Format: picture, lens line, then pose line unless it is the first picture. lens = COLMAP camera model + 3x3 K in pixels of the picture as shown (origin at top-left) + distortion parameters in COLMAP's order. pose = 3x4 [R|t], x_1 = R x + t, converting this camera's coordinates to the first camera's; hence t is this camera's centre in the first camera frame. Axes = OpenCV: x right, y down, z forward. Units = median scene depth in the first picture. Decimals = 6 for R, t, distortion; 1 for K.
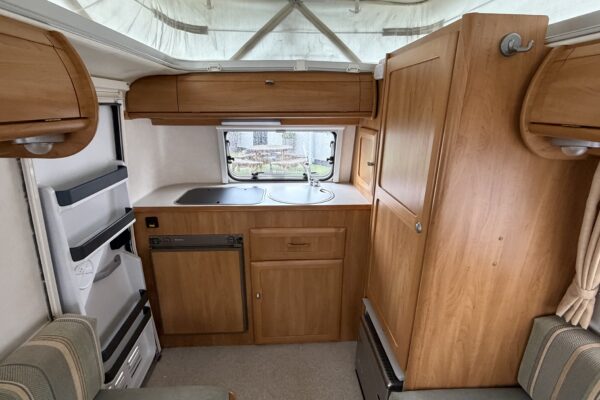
lens RADIAL K [[300.2, 0, 298.0], [0, 300.2, 203.1], [0, 0, 1]] dist [-0.001637, -0.000129]
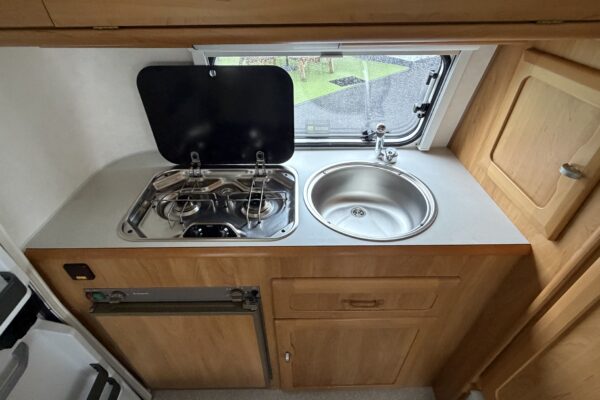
lens RADIAL K [[300.2, 0, 299.3], [0, 300.2, 198.0], [0, 0, 1]] dist [-0.001637, -0.000129]
pose [[0.999154, 0.018319, -0.036808, -0.096804], [-0.004038, 0.934646, 0.355557, -0.226124], [0.040916, -0.355107, 0.933930, 0.567469]]
